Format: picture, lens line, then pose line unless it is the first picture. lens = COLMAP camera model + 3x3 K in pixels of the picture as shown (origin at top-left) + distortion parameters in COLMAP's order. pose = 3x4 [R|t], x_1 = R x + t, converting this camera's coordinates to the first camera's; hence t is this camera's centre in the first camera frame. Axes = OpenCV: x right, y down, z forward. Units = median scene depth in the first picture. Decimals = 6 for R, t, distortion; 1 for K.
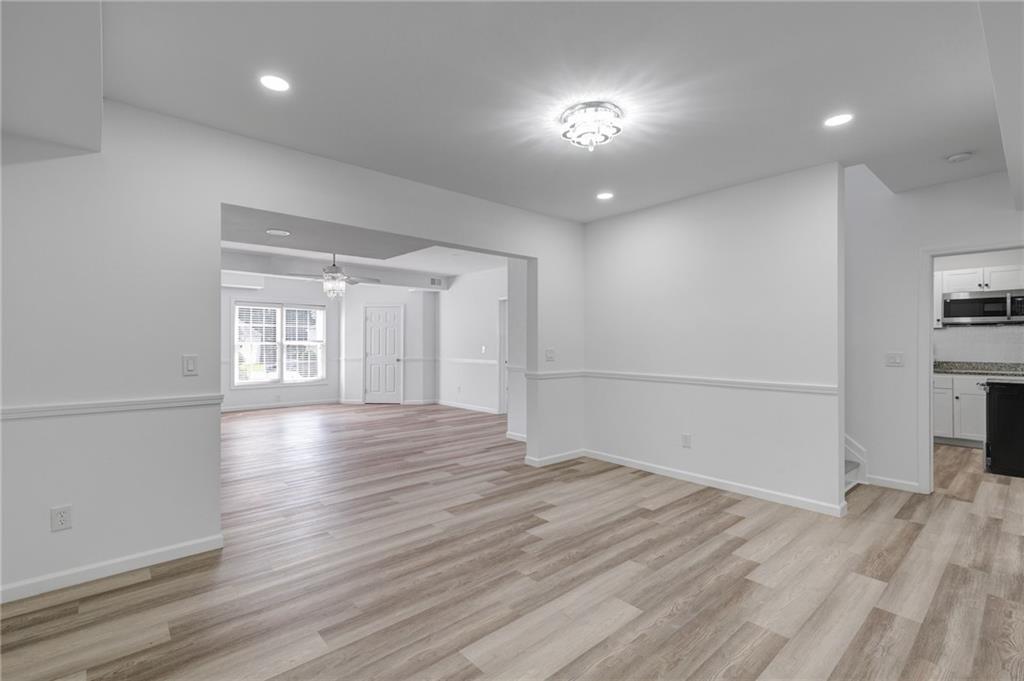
lens RADIAL K [[466.4, 0, 483.4], [0, 466.4, 338.9], [0, 0, 1]] dist [0.002161, -0.001785]
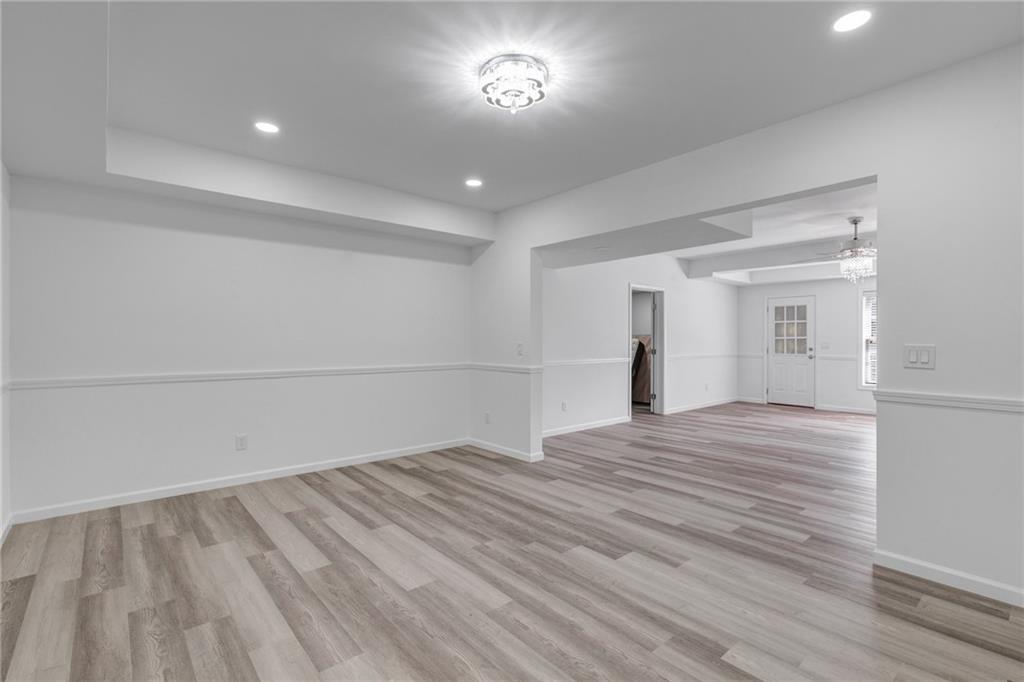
lens RADIAL K [[466.4, 0, 518.1], [0, 466.4, 339.7], [0, 0, 1]] dist [0.002161, -0.001785]
pose [[0.026380, 0.004105, -0.999644, 0.844041], [0.003476, 0.999985, 0.004198, 0.014799], [0.999646, -0.003585, 0.026365, 0.745604]]
